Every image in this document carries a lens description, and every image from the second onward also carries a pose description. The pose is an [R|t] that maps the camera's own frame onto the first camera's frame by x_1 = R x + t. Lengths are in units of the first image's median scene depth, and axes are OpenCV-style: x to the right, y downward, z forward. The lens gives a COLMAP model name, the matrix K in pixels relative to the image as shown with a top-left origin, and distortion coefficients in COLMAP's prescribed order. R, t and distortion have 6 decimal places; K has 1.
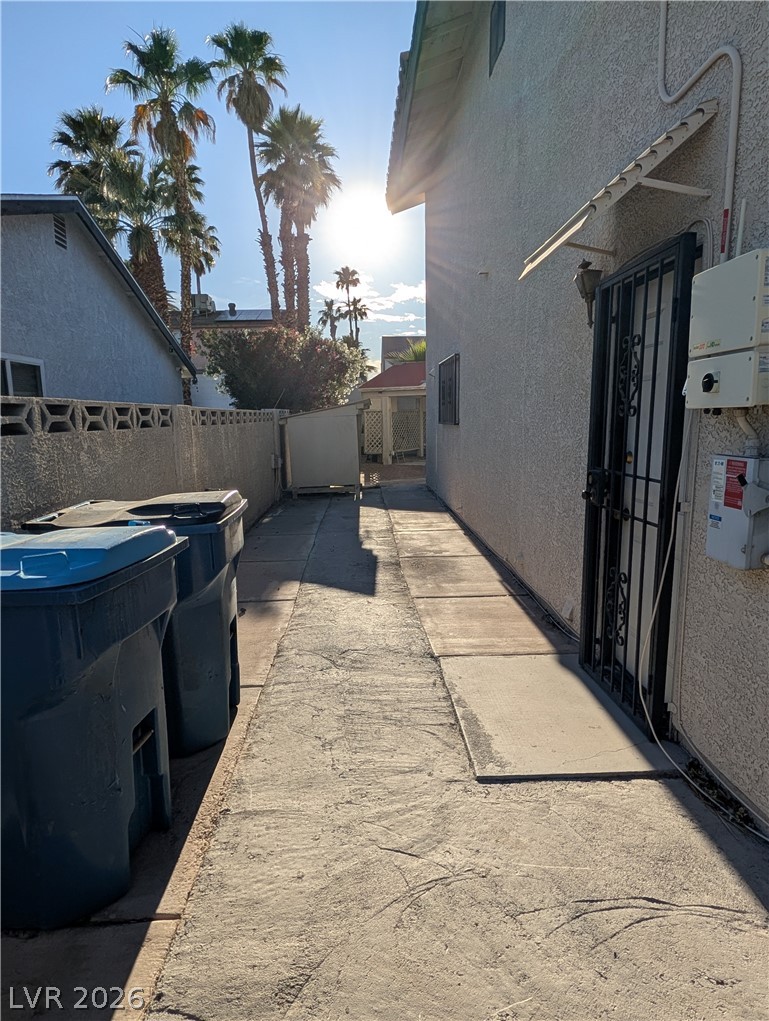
lens RADIAL K [[608.7, 0, 370.5], [0, 608.7, 512.0], [0, 0, 1]] dist [-0.001952, -0.000604]
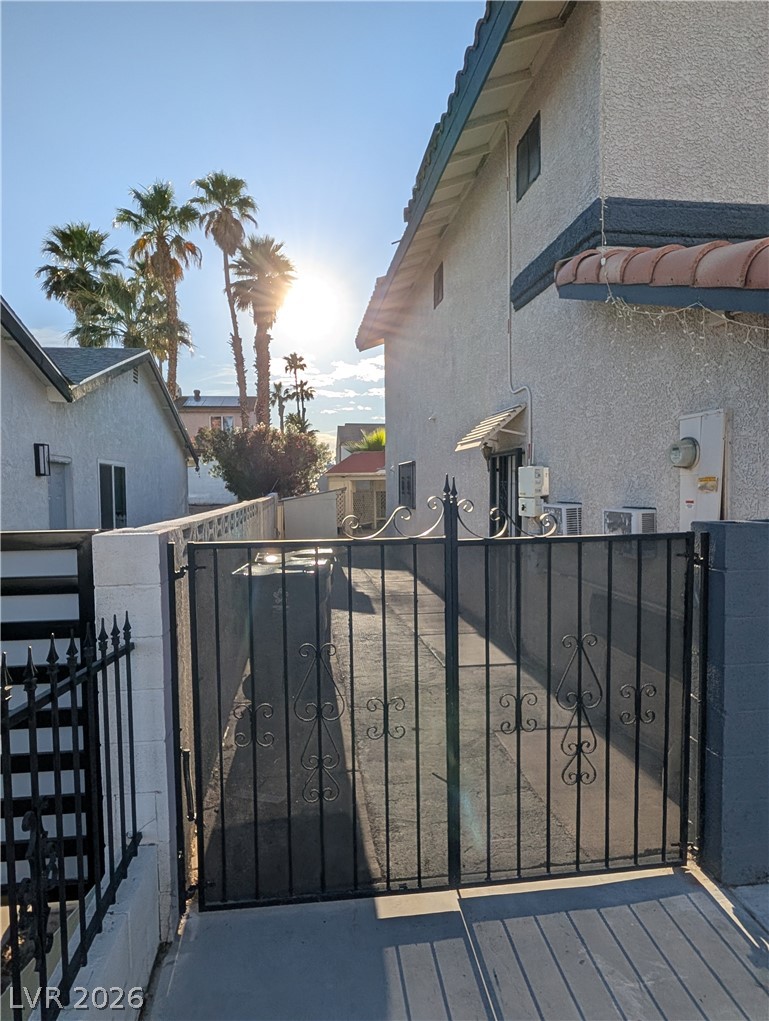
lens RADIAL K [[608.7, 0, 370.5], [0, 608.7, 512.0], [0, 0, 1]] dist [-0.001952, -0.000604]
pose [[0.995000, 0.002675, 0.099843, -0.035144], [0.008935, 0.993249, -0.115660, 0.010502], [-0.099479, 0.115974, 0.988258, -0.140348]]
